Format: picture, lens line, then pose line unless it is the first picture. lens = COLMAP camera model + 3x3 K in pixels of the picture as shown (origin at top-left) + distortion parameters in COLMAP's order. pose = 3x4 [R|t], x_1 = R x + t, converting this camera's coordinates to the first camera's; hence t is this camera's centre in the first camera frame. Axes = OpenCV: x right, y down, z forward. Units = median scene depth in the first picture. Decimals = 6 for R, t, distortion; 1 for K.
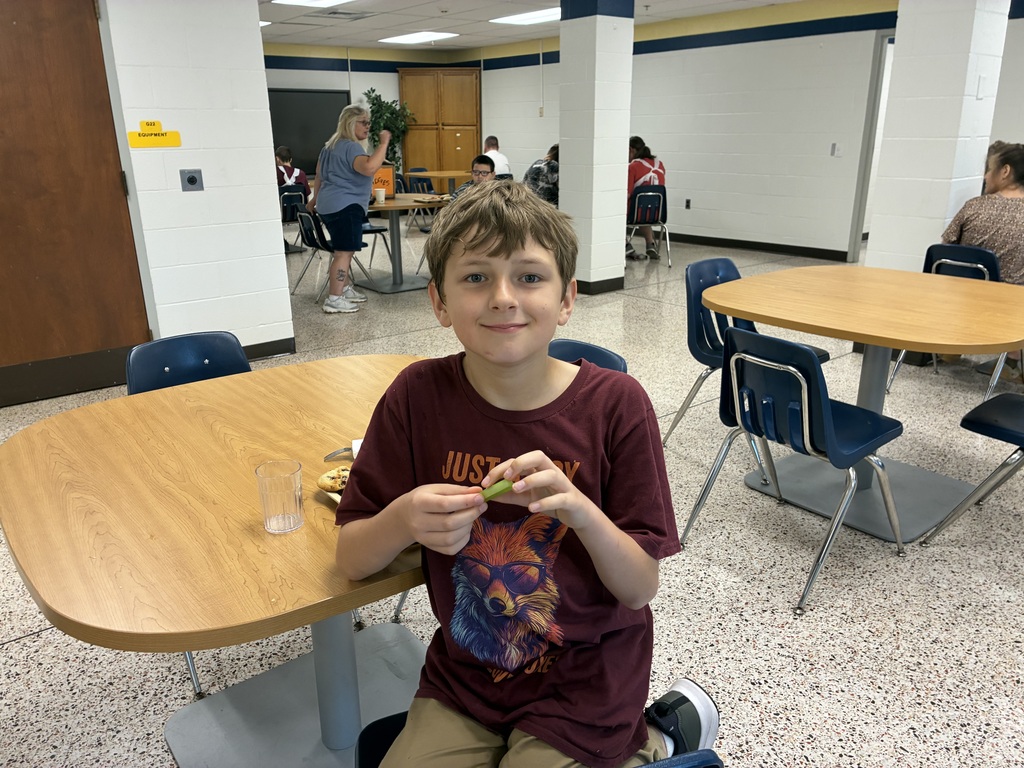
lens RADIAL K [[765.4, 0, 512.0], [0, 765.4, 384.0], [0, 0, 1]] dist [0.035125, -0.070697]
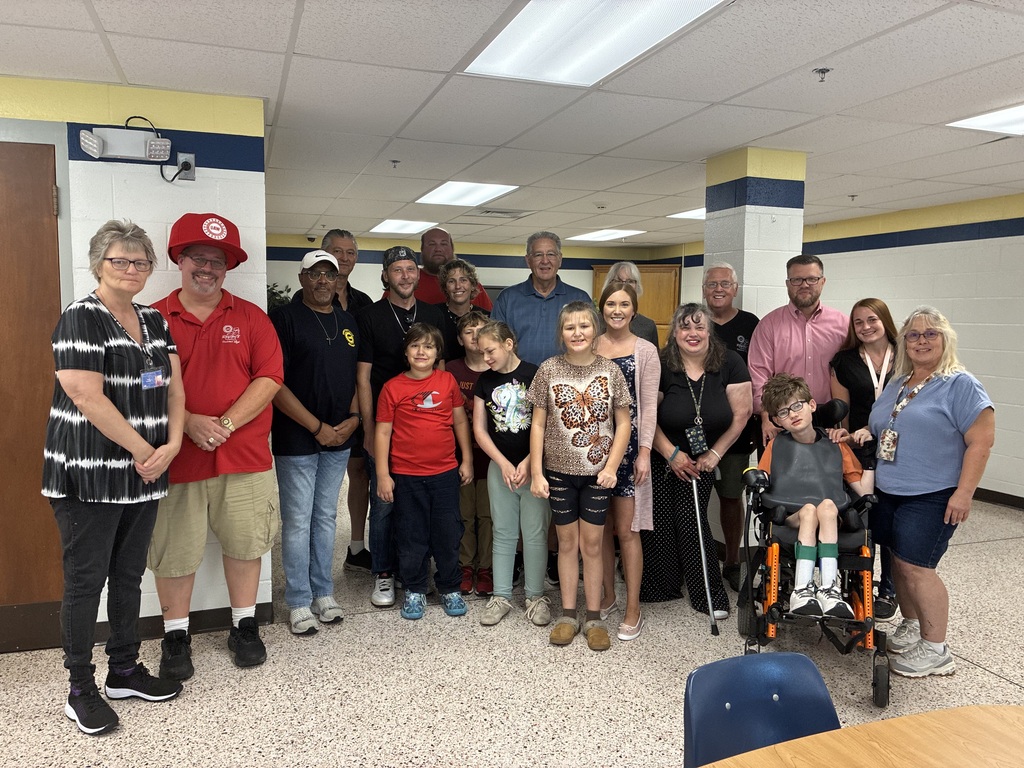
lens RADIAL K [[765.4, 0, 512.0], [0, 765.4, 384.0], [0, 0, 1]] dist [0.035125, -0.070697]
pose [[0.949927, 0.048034, -0.308759, 0.082975], [-0.118102, 0.970009, -0.212448, -0.067286], [0.289294, 0.238275, 0.927110, 0.153853]]
